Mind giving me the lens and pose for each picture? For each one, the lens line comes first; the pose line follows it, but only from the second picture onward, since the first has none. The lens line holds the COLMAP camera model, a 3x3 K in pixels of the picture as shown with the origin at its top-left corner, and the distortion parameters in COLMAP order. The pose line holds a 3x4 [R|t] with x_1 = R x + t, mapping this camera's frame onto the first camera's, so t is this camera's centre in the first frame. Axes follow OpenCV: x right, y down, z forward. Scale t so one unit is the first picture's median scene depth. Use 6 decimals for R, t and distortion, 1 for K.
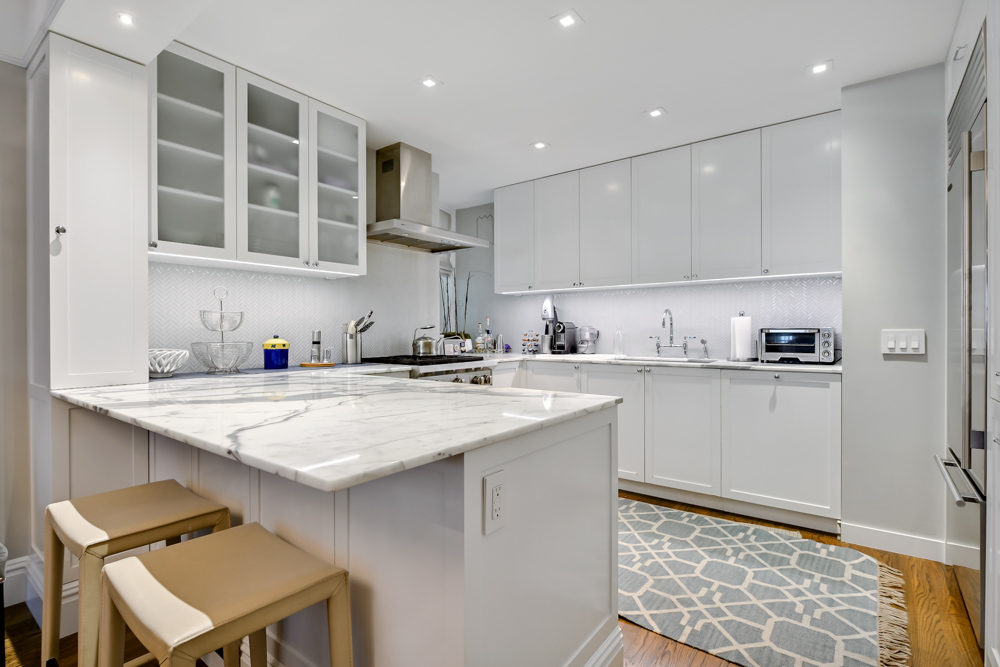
lens RADIAL K [[480.7, 0, 500.0], [0, 480.7, 333.5], [0, 0, 1]] dist [-0.000883, -0.000359]
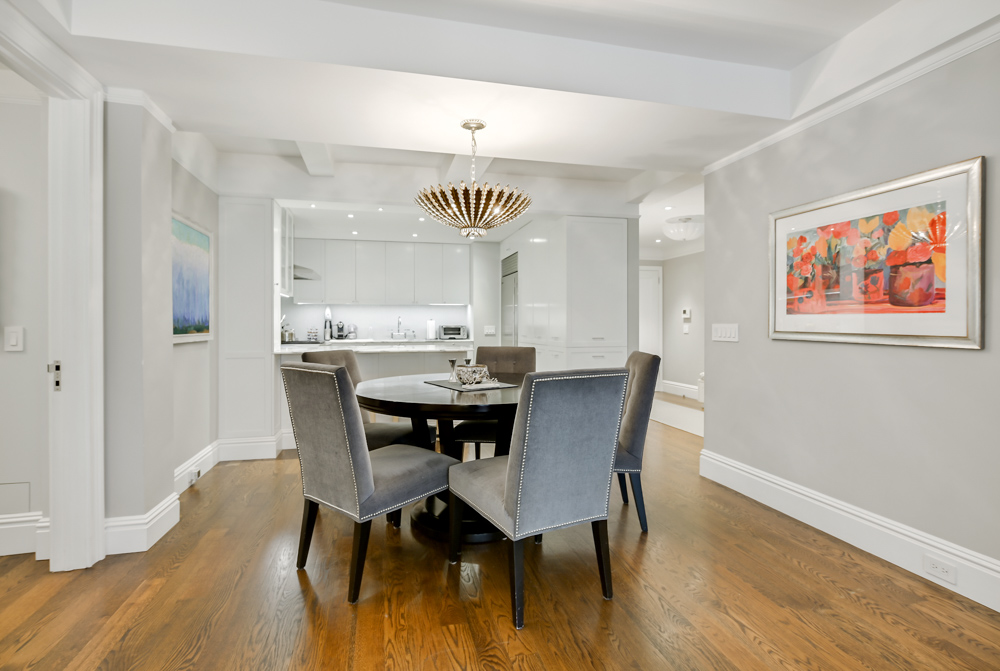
lens RADIAL K [[480.7, 0, 500.0], [0, 480.7, 335.5], [0, 0, 1]] dist [-0.000883, -0.000359]
pose [[0.623443, -0.013072, 0.781760, -1.223411], [0.000508, 0.999867, 0.016314, -0.000836], [-0.781869, -0.009773, 0.623366, -0.782404]]
